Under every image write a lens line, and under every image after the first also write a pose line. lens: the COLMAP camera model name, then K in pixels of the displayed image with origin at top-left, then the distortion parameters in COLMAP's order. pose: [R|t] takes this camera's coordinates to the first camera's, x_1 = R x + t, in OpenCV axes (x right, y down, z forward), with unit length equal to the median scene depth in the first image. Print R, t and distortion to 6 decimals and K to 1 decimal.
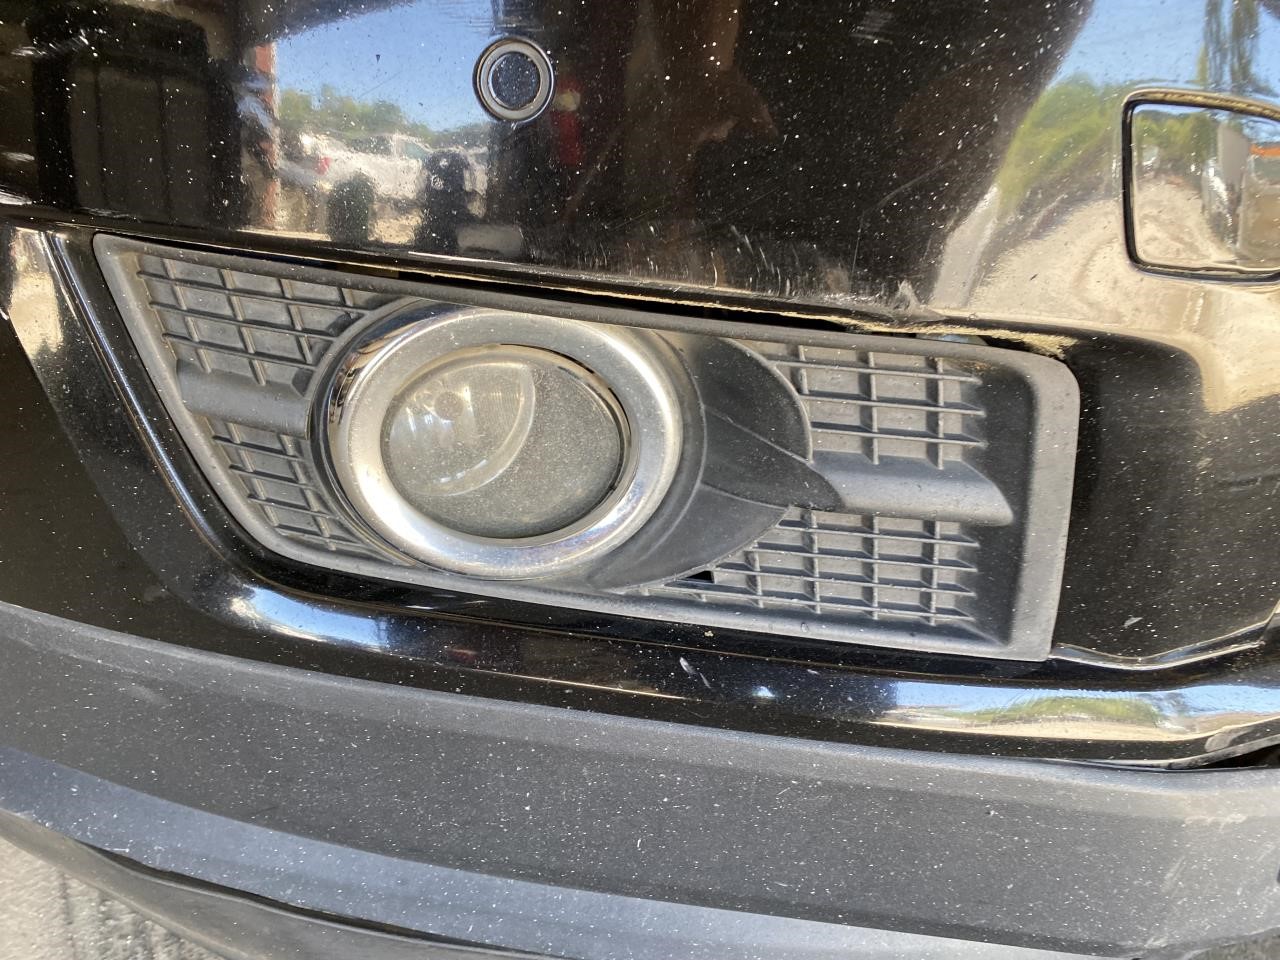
lens RADIAL K [[963.1, 0, 640.0], [0, 963.1, 480.0], [0, 0, 1]] dist [0.019112, -0.005262]
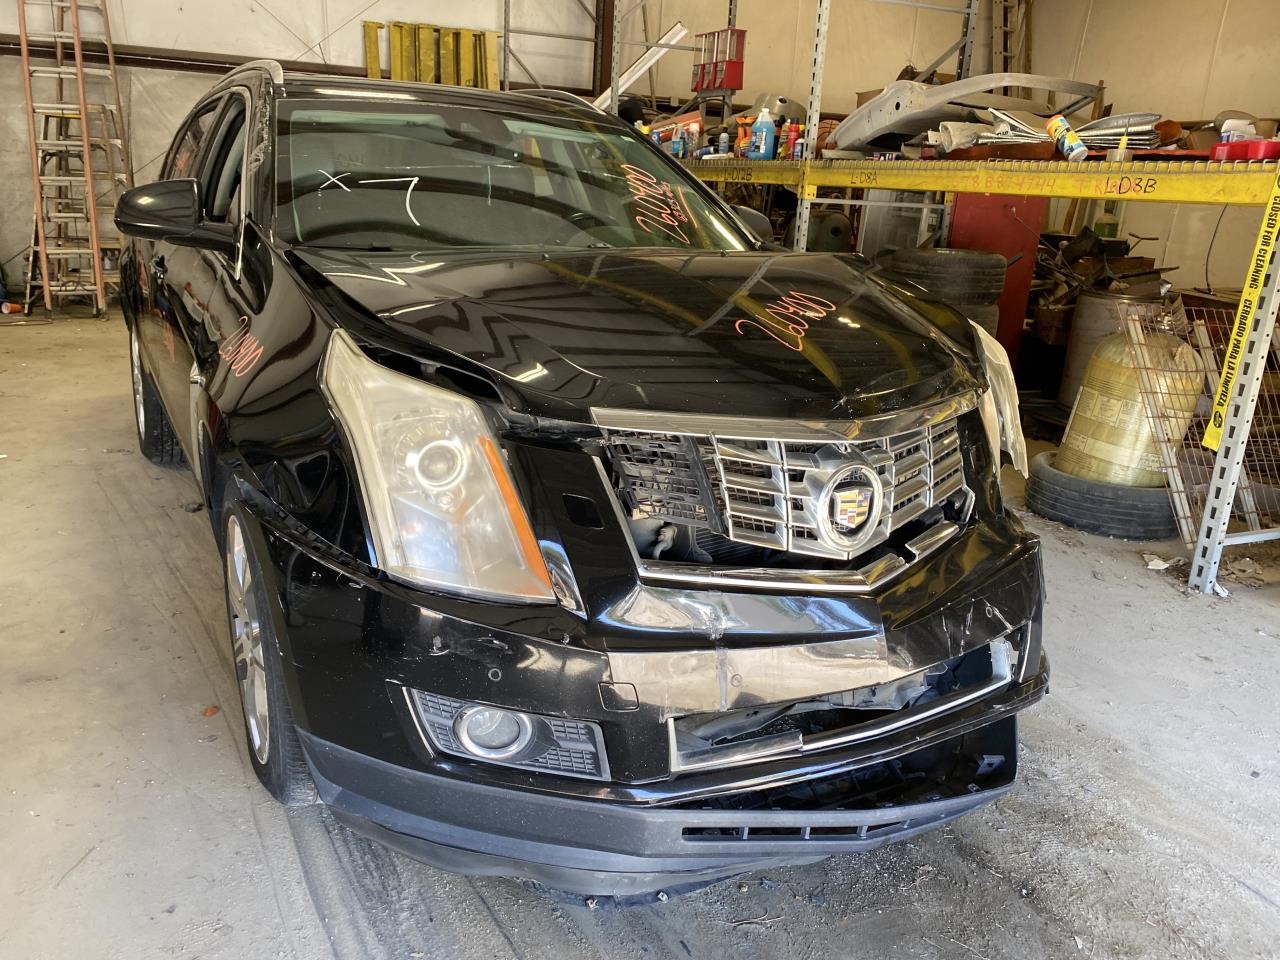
lens RADIAL K [[963.1, 0, 640.0], [0, 963.1, 480.0], [0, 0, 1]] dist [0.019112, -0.005262]
pose [[0.998578, 0.018407, -0.050036, 0.787045], [-0.023240, 0.994936, -0.097791, -0.807722], [0.047983, 0.098815, 0.993948, -3.759481]]
